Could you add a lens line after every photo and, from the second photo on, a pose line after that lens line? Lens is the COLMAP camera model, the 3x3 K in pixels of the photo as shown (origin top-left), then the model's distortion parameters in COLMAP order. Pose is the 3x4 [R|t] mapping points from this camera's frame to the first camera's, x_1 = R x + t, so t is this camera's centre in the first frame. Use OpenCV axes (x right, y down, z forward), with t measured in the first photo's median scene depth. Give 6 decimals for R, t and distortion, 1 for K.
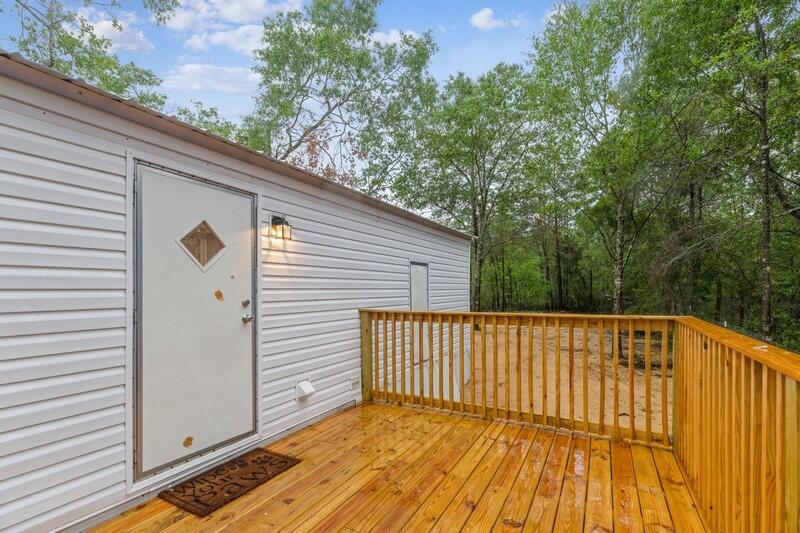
lens RADIAL K [[365.0, 0, 402.5], [0, 365.0, 286.0], [0, 0, 1]] dist [0.000475, 0.000286]
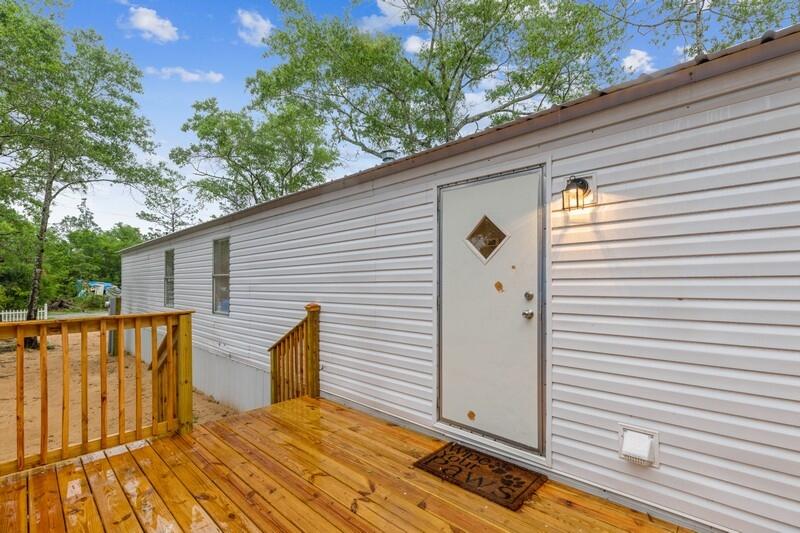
lens RADIAL K [[359.7, 0, 402.6], [0, 359.7, 277.3], [0, 0, 1]] dist [0.001786, -0.000355]
pose [[-0.238919, -0.003154, -0.971034, 0.471109], [0.018364, 0.999801, -0.007766, 0.003217], [0.970866, -0.019687, -0.238814, 0.919186]]
